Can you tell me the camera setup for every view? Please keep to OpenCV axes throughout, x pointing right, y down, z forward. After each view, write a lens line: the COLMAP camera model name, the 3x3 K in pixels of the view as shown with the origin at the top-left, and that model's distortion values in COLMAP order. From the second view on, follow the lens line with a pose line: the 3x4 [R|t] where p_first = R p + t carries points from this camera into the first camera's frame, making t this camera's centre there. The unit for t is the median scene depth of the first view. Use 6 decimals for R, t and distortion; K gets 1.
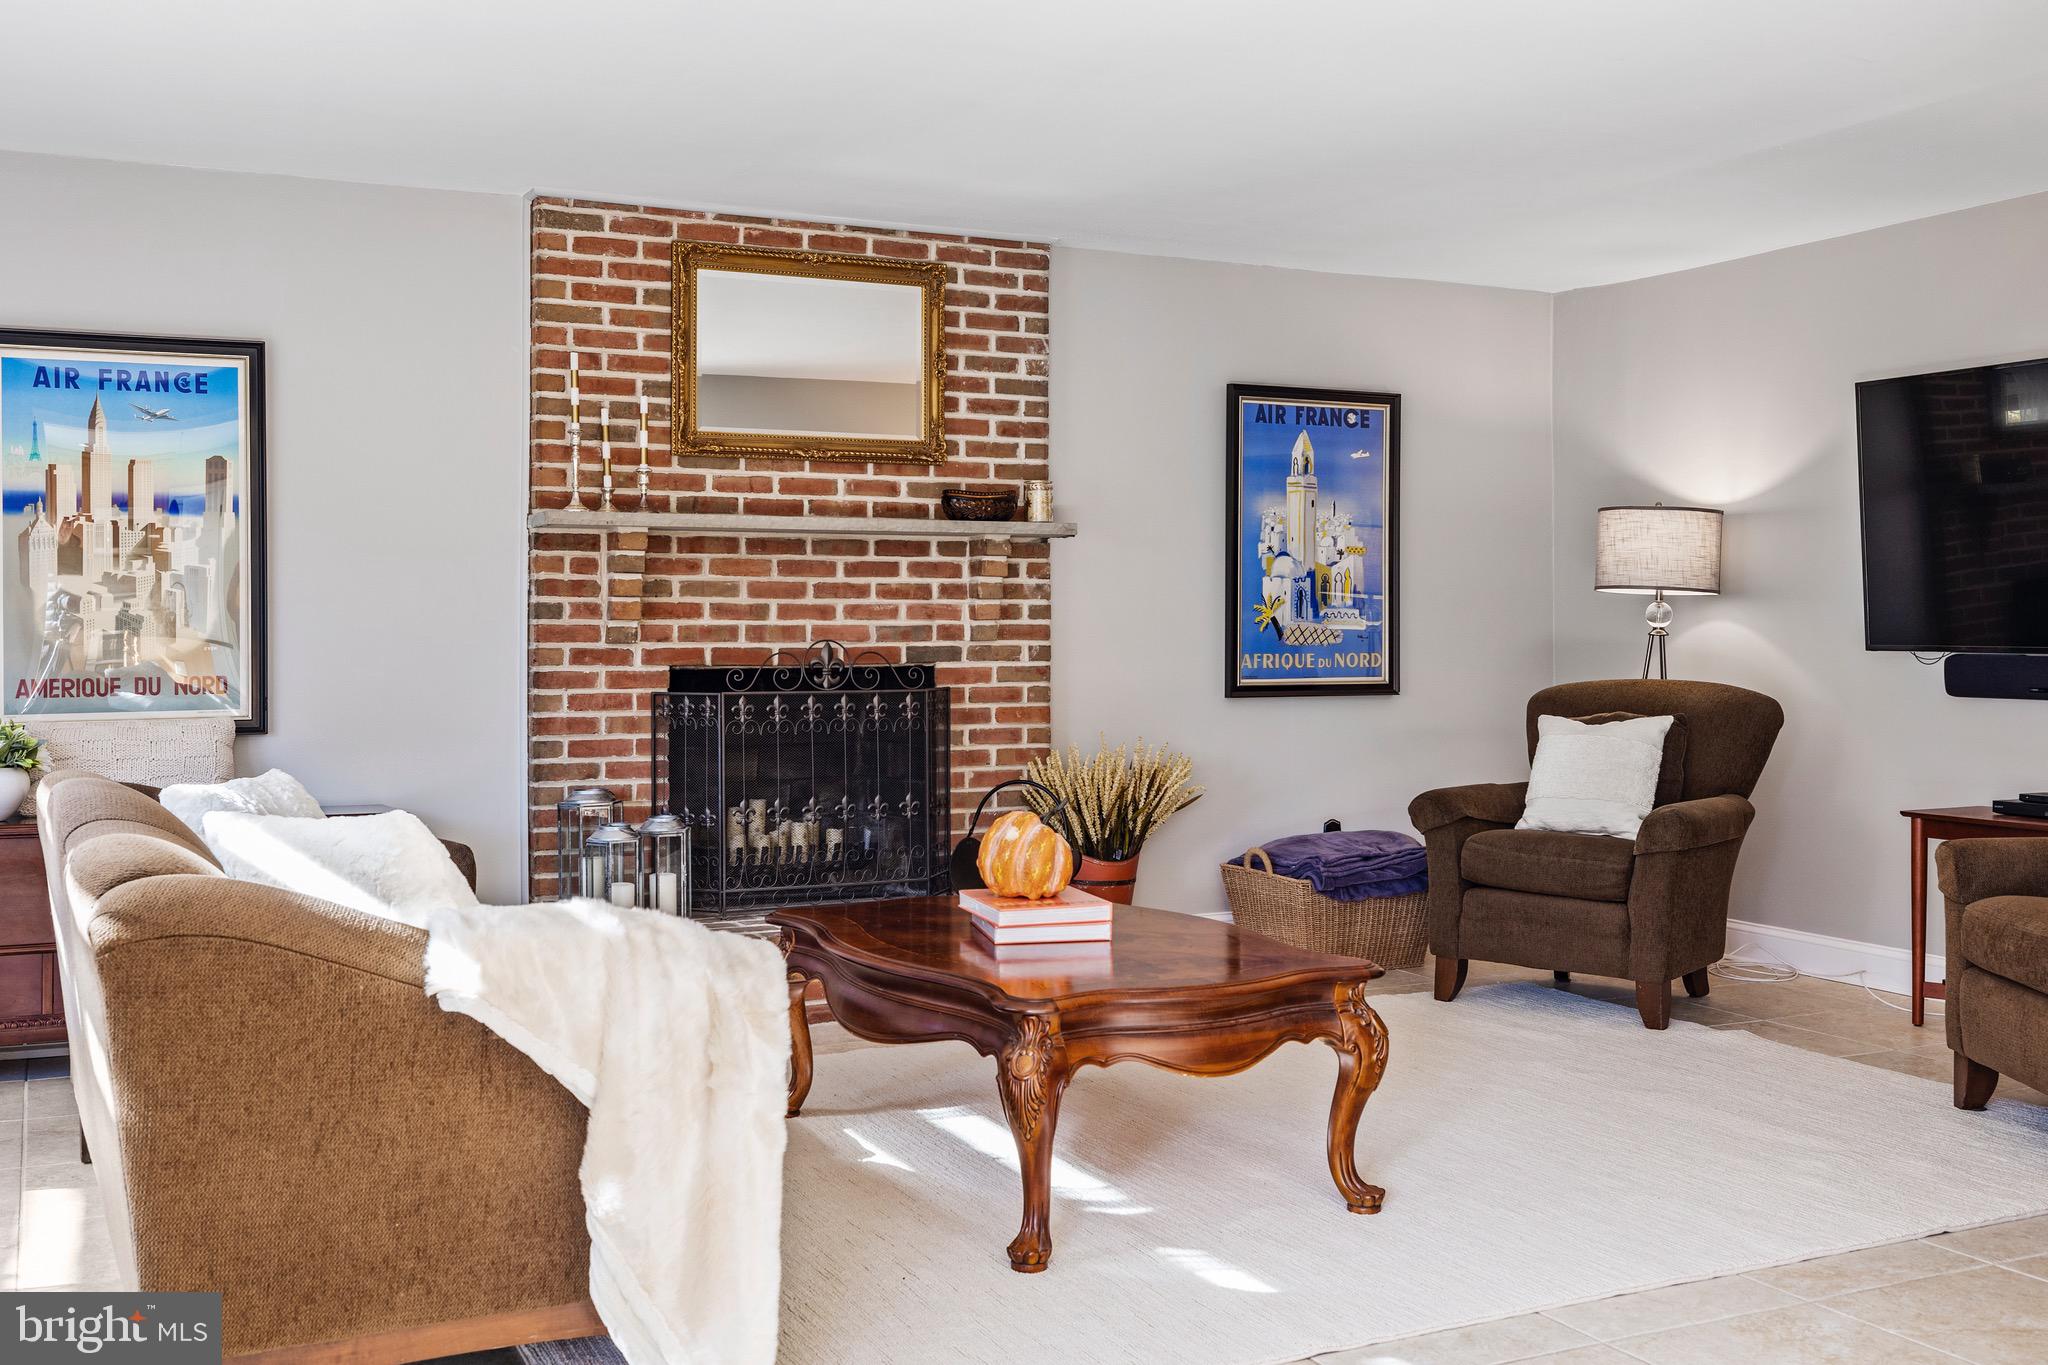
lens RADIAL K [[2033.7, 0, 1034.6], [0, 2033.7, 676.0], [0, 0, 1]] dist [-0.005553, 0.002645]
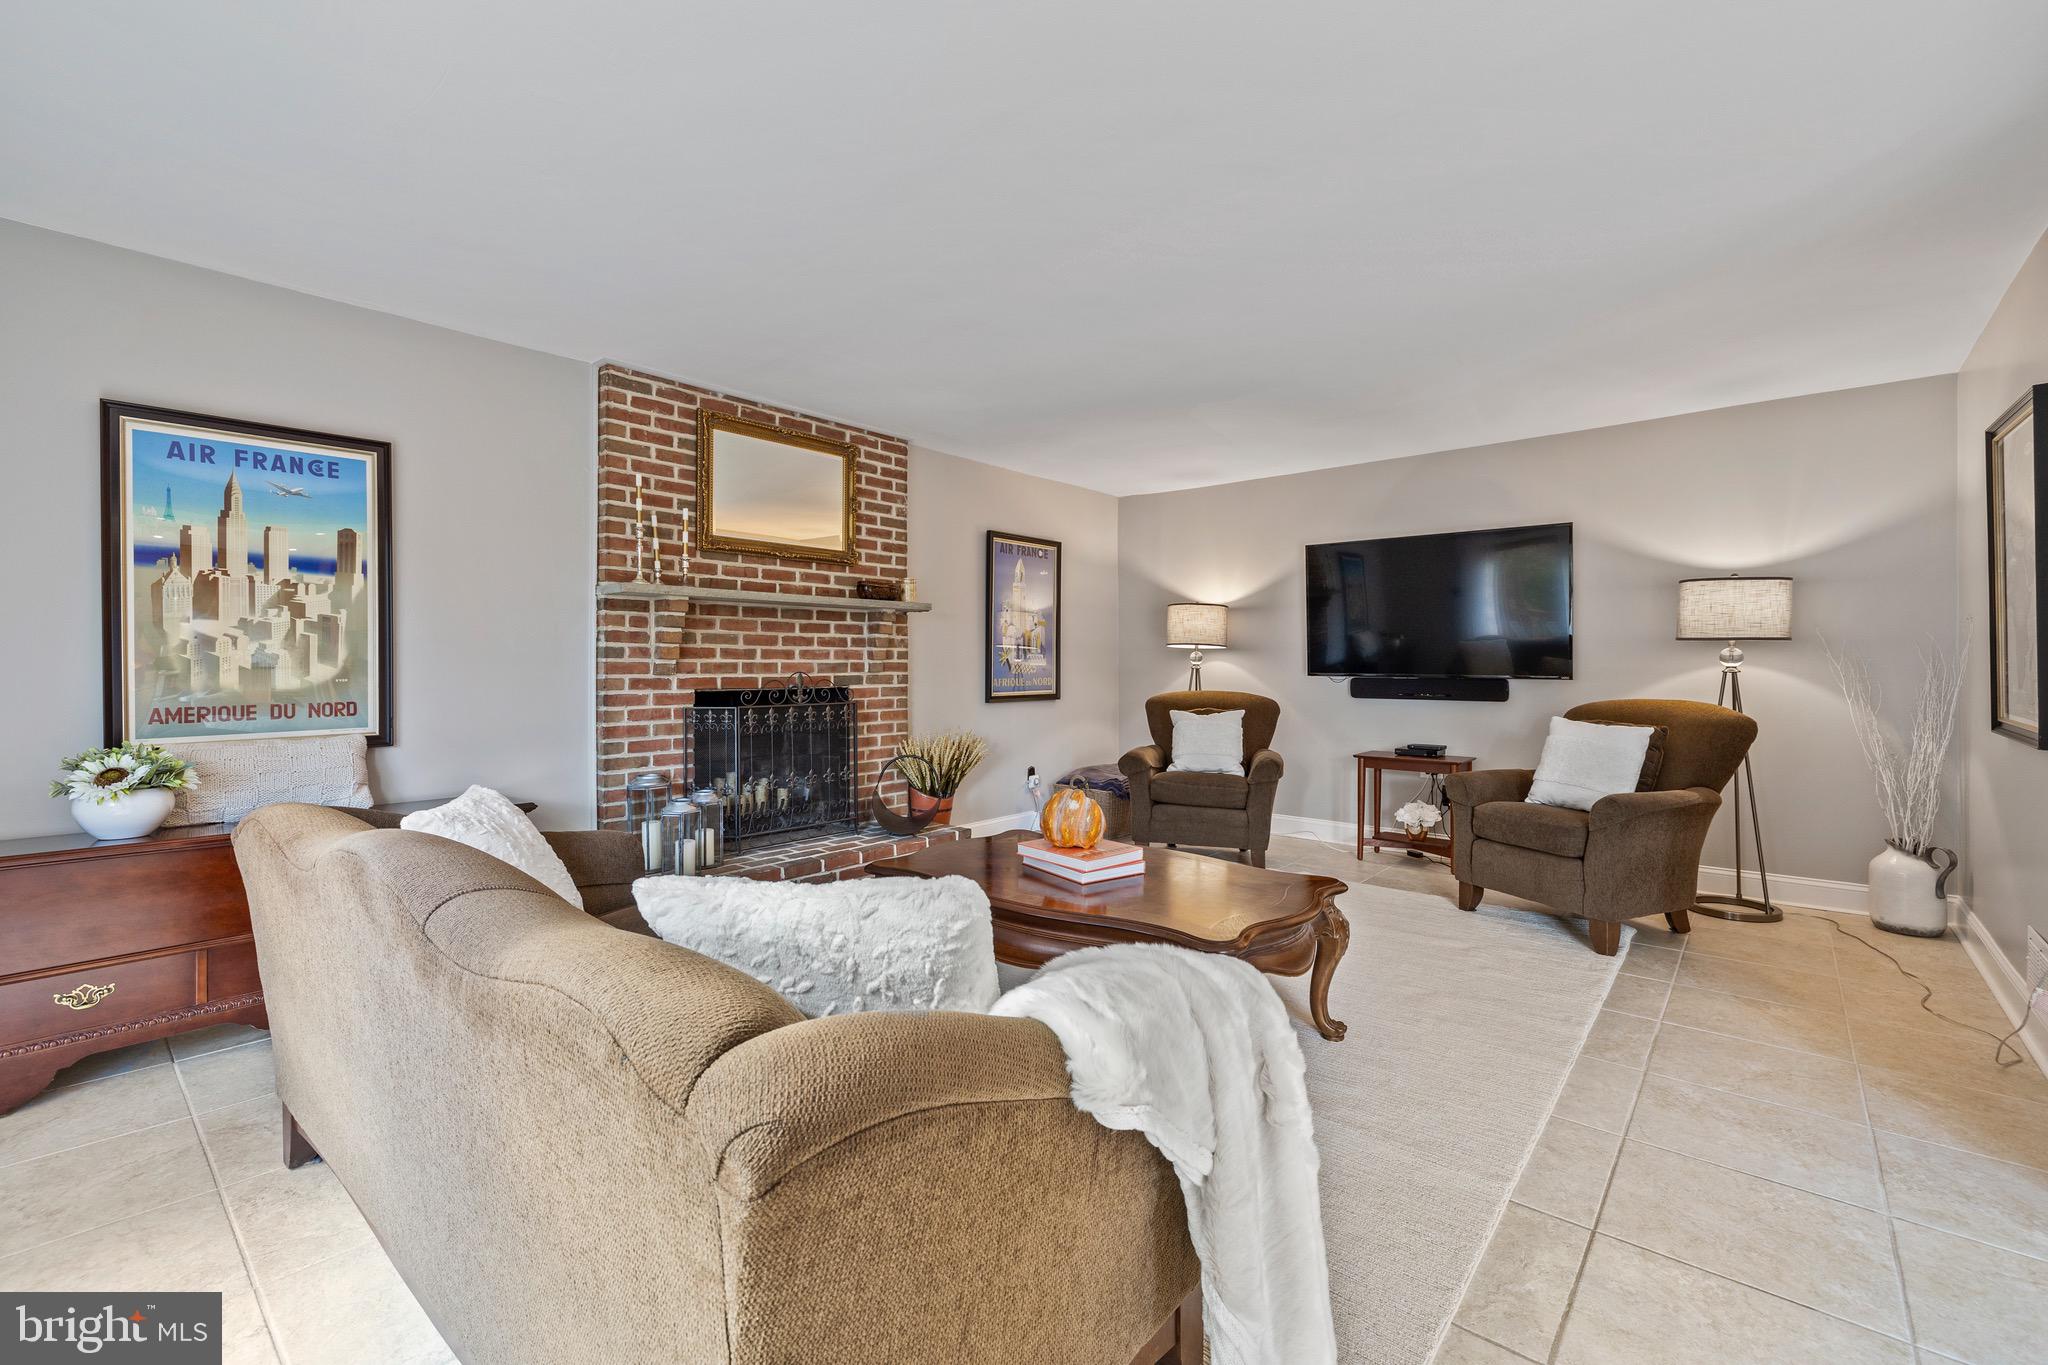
lens RADIAL K [[875.3, 0, 1024.0], [0, 875.3, 682.5], [0, 0, 1]] dist [-0.002386, -0.000156]
pose [[0.921987, -0.007056, 0.387157, -0.205978], [0.007788, 0.999970, -0.000323, -0.008031], [-0.387143, 0.003313, 0.922014, 0.305524]]
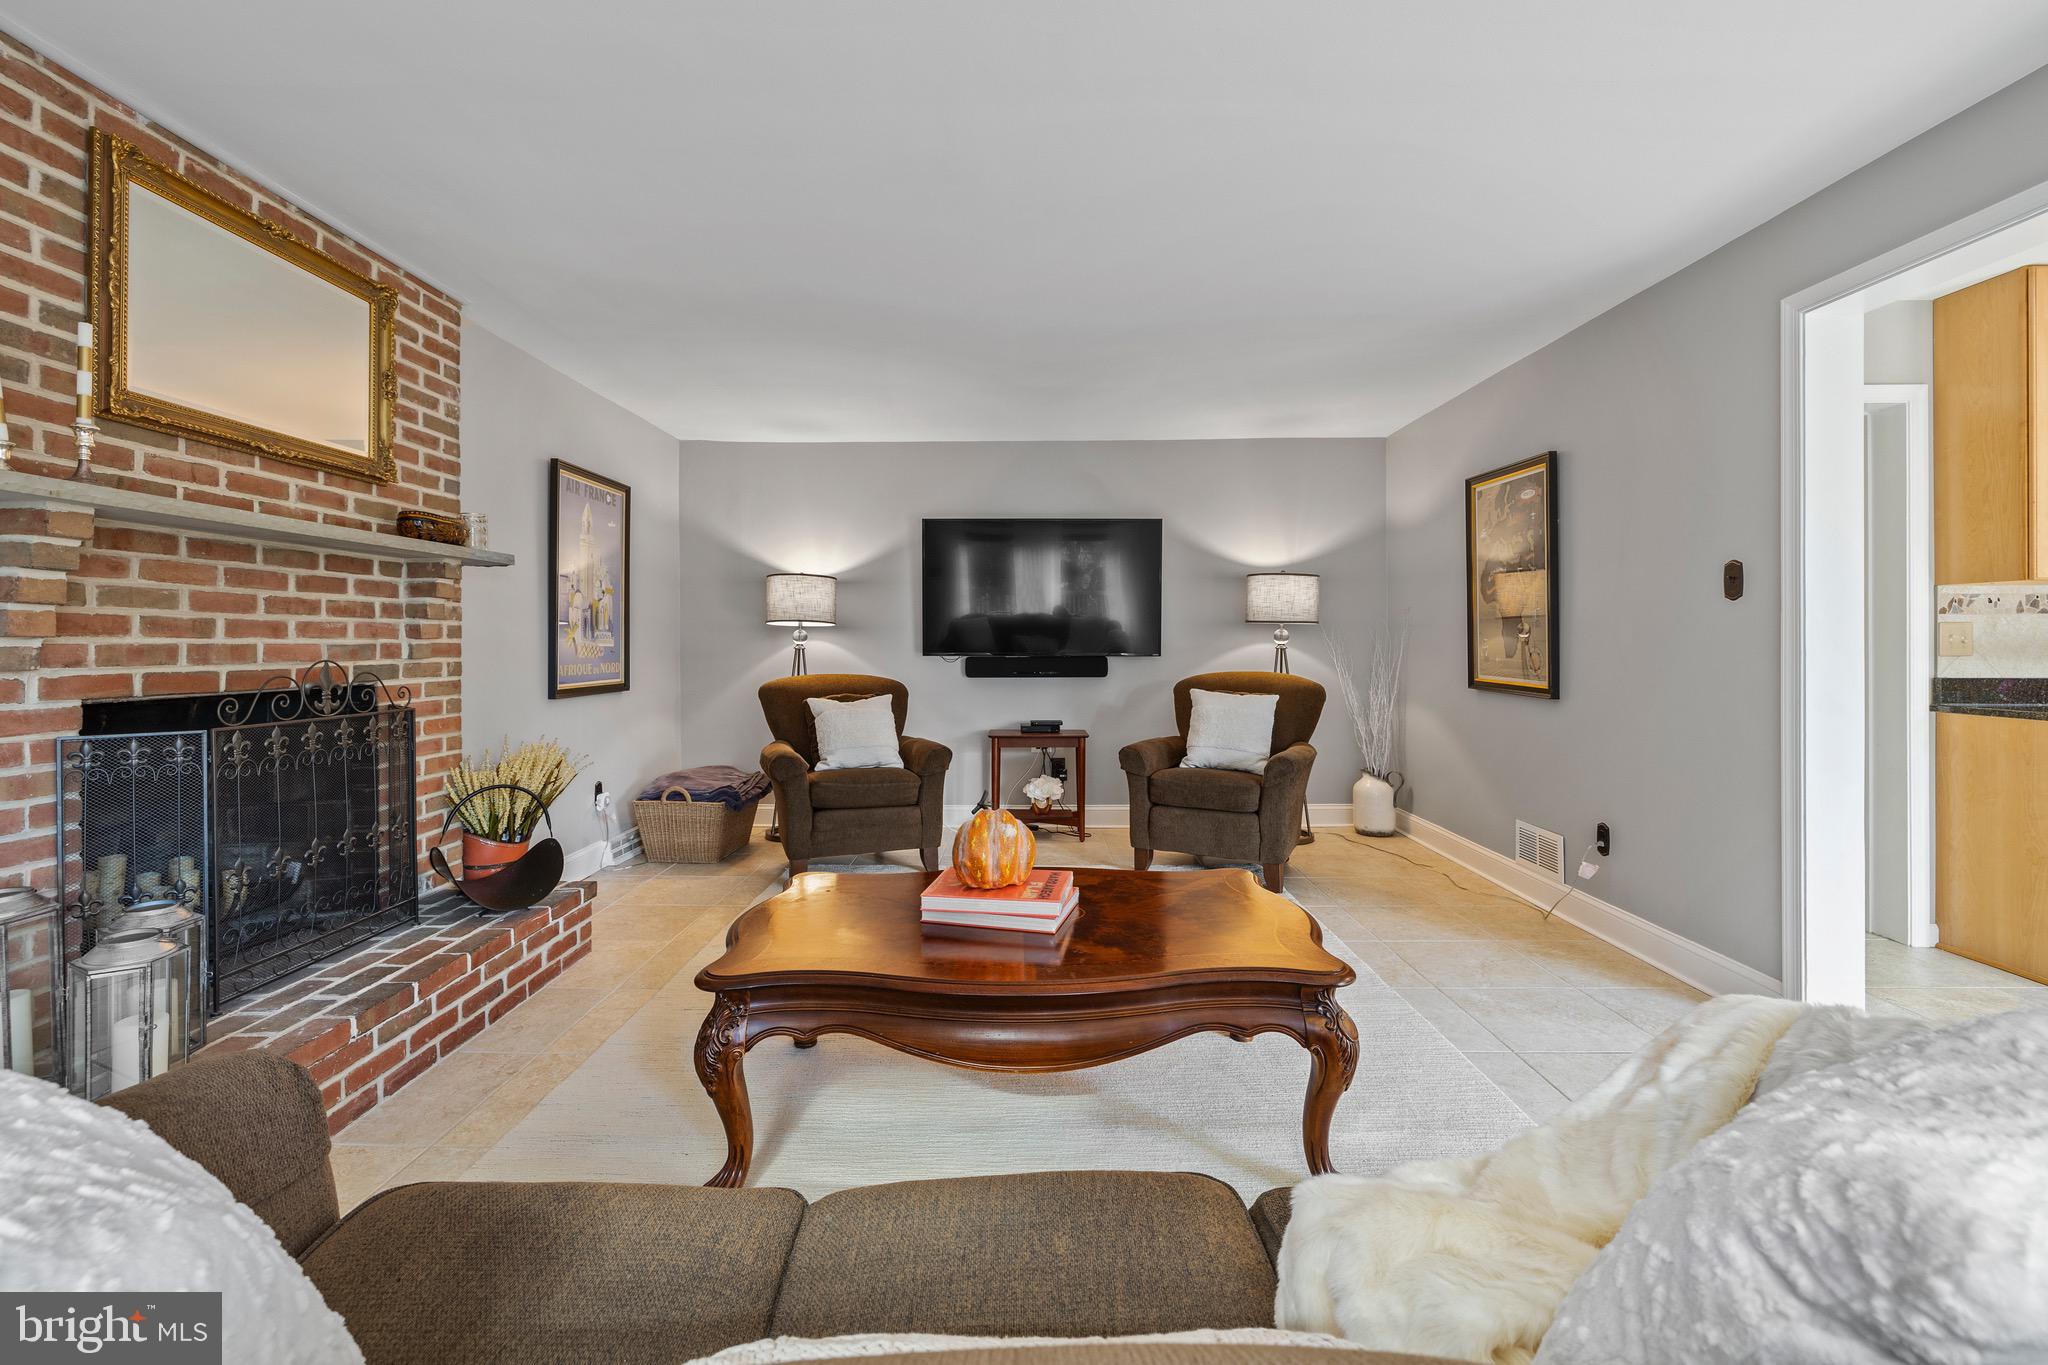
lens RADIAL K [[870.3, 0, 1028.0], [0, 870.3, 651.2], [0, 0, 1]] dist [-0.001322, -0.000624]
pose [[0.447080, -0.009509, 0.894443, -0.307924], [0.023383, 0.999726, -0.001060, -0.014169], [-0.894188, 0.021389, 0.447180, 0.553189]]
